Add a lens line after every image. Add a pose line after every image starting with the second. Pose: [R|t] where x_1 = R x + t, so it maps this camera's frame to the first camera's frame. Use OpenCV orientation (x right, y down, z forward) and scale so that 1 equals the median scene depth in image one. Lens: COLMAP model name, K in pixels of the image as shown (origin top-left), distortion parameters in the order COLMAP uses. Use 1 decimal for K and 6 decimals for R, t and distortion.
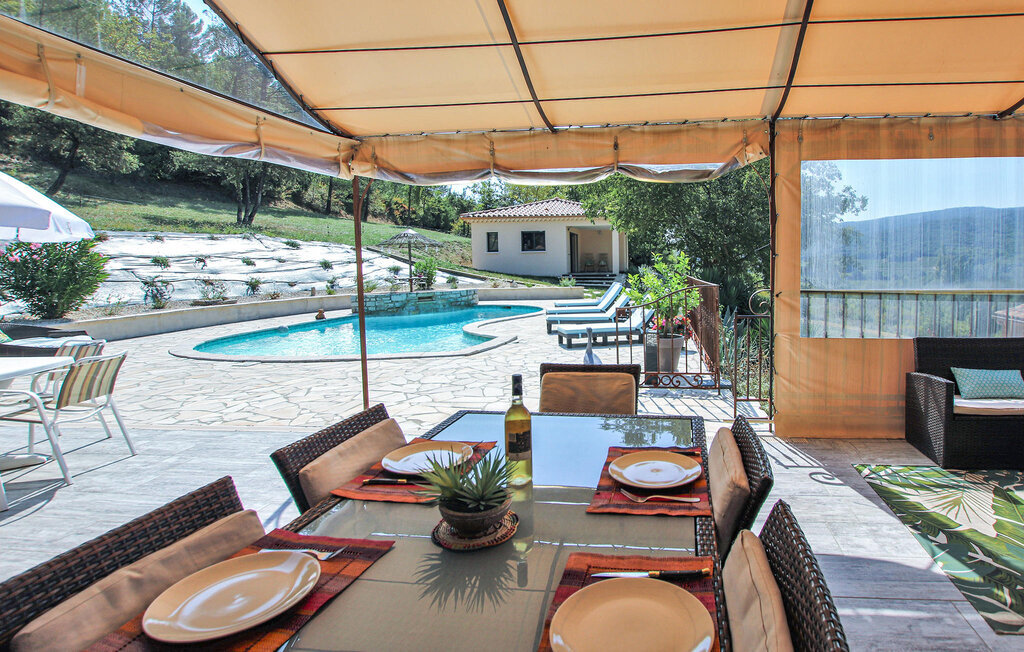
lens RADIAL K [[521.2, 0, 512.1], [0, 521.2, 316.8], [0, 0, 1]] dist [-0.002718, -0.000056]
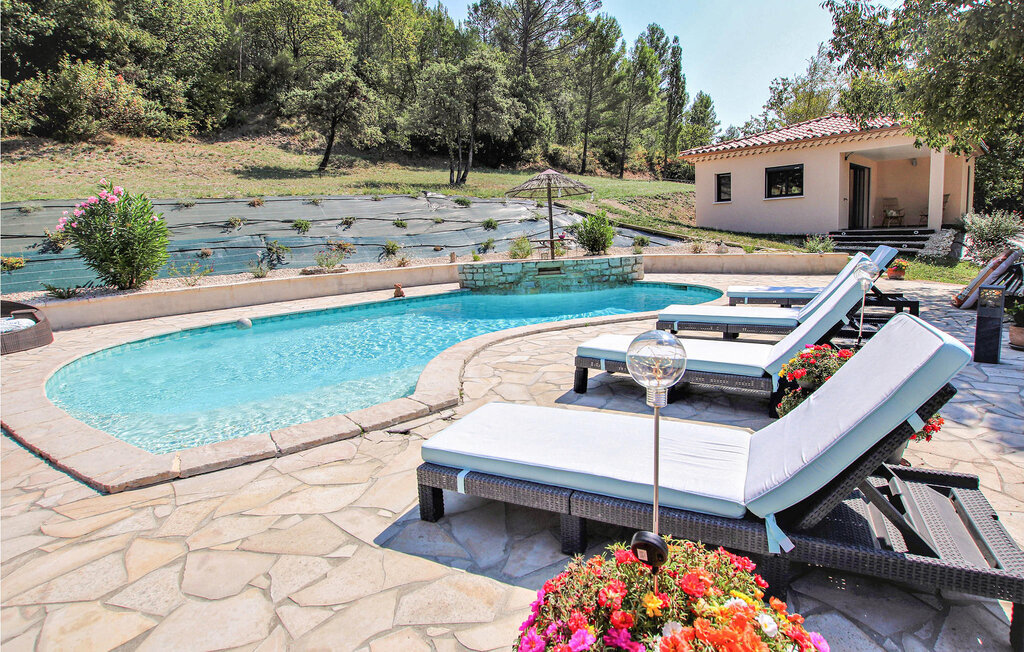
lens RADIAL K [[521.2, 0, 512.1], [0, 521.2, 316.8], [0, 0, 1]] dist [-0.002718, -0.000056]
pose [[0.872175, 0.061000, -0.485376, 0.099608], [-0.025139, 0.996473, 0.080061, -0.023828], [0.488548, -0.057625, 0.870632, 0.334094]]
